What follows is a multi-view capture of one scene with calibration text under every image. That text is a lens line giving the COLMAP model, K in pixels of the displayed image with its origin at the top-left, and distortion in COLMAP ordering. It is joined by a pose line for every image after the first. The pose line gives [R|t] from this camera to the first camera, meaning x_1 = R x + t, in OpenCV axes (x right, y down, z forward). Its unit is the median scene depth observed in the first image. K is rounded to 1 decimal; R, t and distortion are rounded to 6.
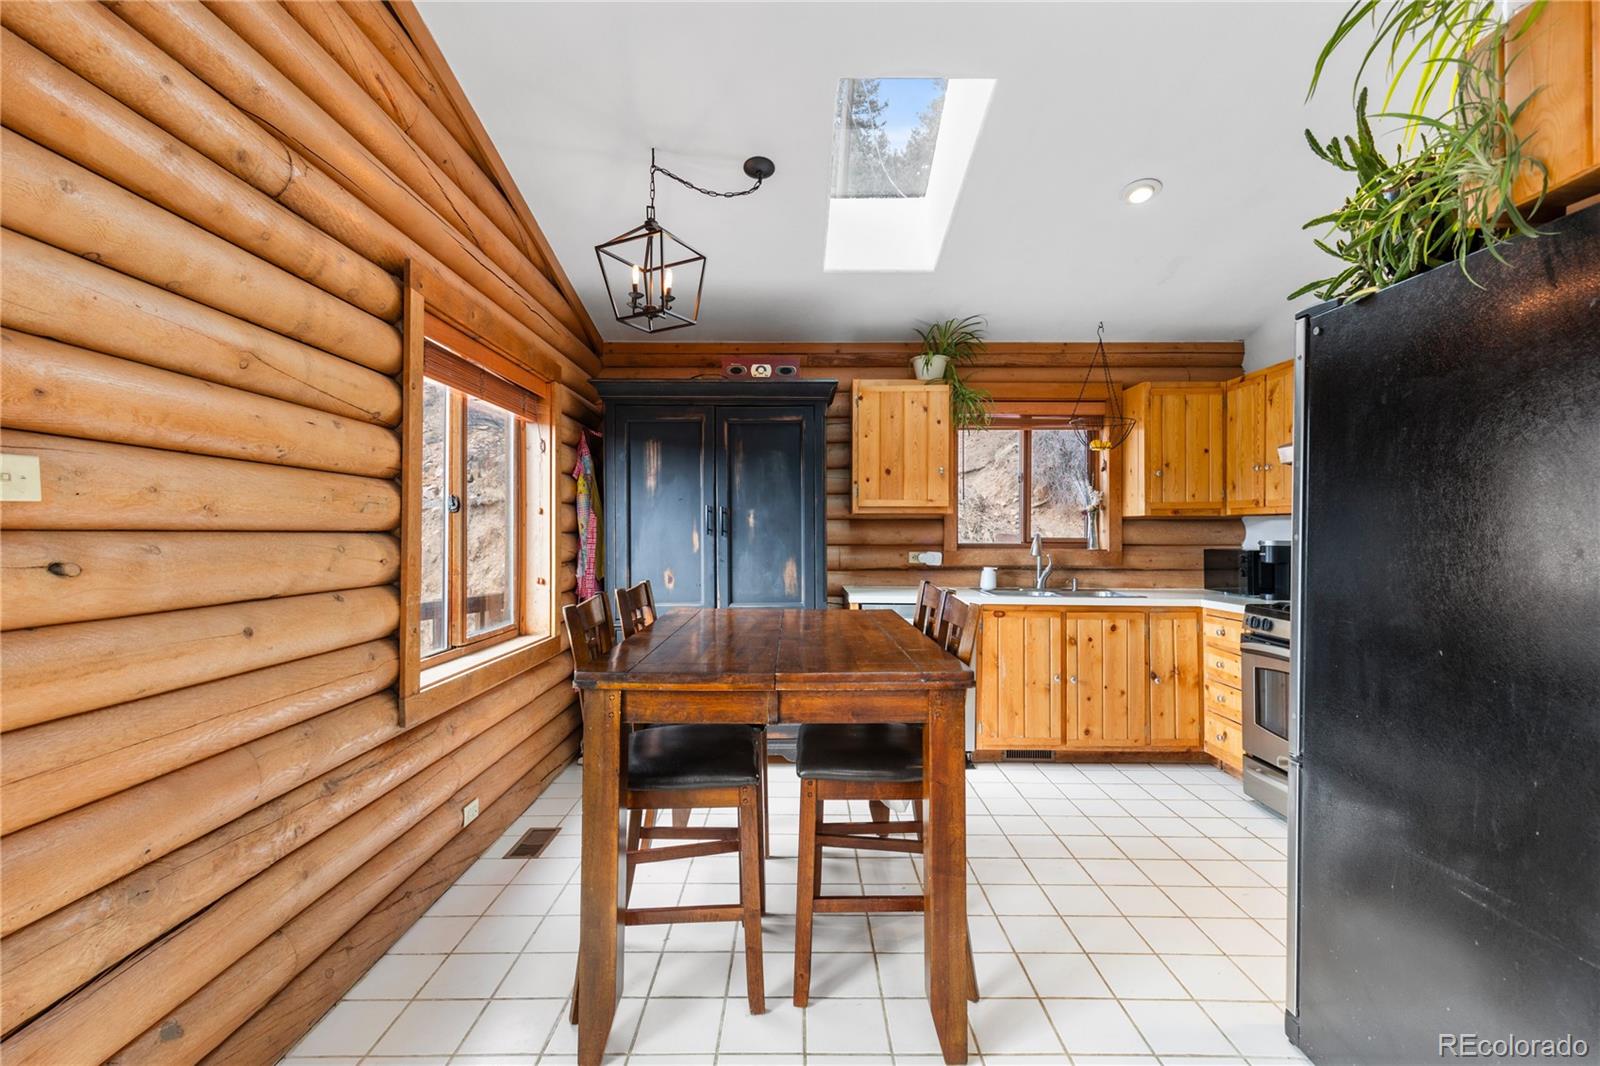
lens RADIAL K [[720.4, 0, 798.1], [0, 720.4, 529.3], [0, 0, 1]] dist [0.000755, -0.000215]
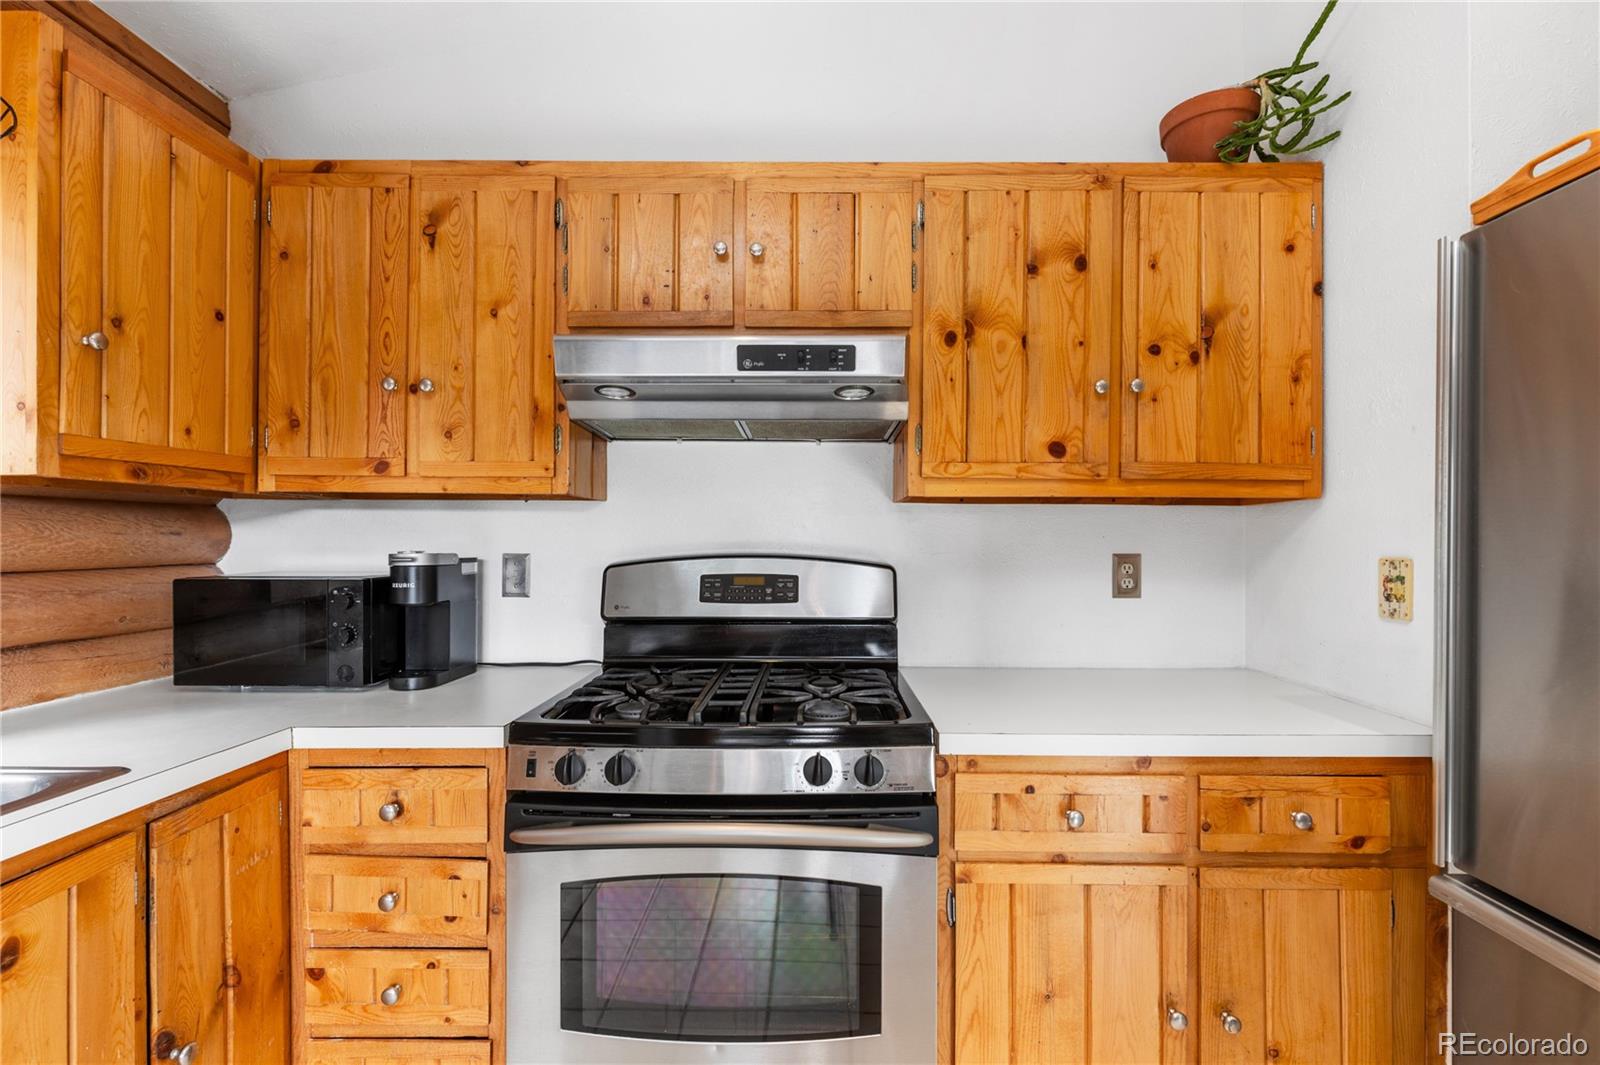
lens RADIAL K [[720.4, 0, 801.8], [0, 720.4, 531.3], [0, 0, 1]] dist [0.000755, -0.000215]
pose [[0.011371, 0.008367, 0.999900, 0.213807], [-0.007567, 0.999937, -0.008281, 0.003787], [-0.999907, -0.007472, 0.011434, 0.749033]]
